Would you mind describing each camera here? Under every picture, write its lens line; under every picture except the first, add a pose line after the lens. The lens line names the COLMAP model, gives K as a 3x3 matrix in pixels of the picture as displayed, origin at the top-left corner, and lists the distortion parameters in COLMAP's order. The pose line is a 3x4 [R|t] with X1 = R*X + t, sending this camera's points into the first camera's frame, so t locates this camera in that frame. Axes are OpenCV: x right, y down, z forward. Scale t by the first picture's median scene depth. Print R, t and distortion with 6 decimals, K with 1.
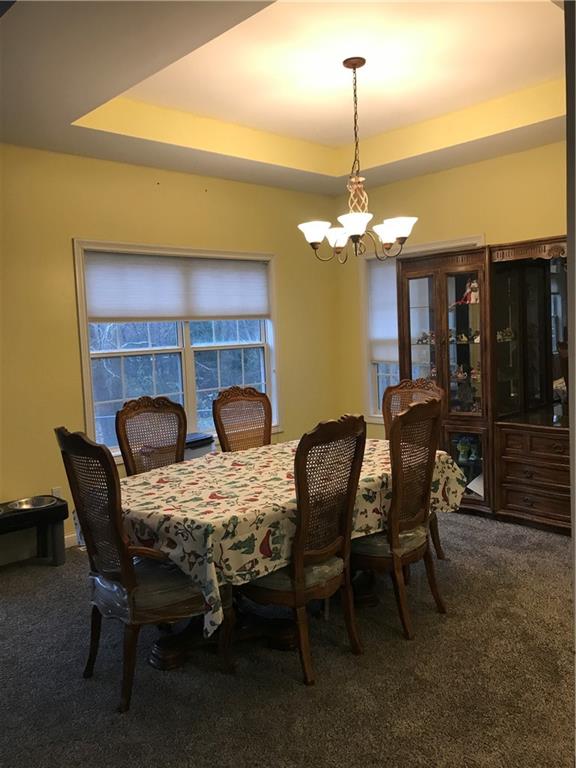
lens RADIAL K [[621.8, 0, 288.0], [0, 621.8, 384.0], [0, 0, 1]] dist [0.001089, -0.004044]
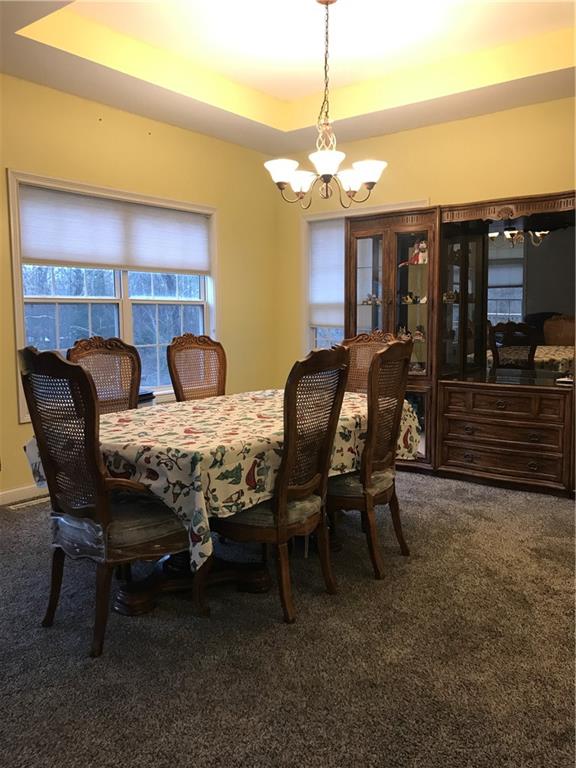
lens RADIAL K [[622.0, 0, 288.0], [0, 622.0, 384.0], [0, 0, 1]] dist [0.002920, -0.001888]
pose [[0.987269, 0.019341, 0.157880, -0.117099], [-0.022460, 0.999586, 0.017997, 0.085268], [-0.157467, -0.021314, 0.987294, 0.044270]]
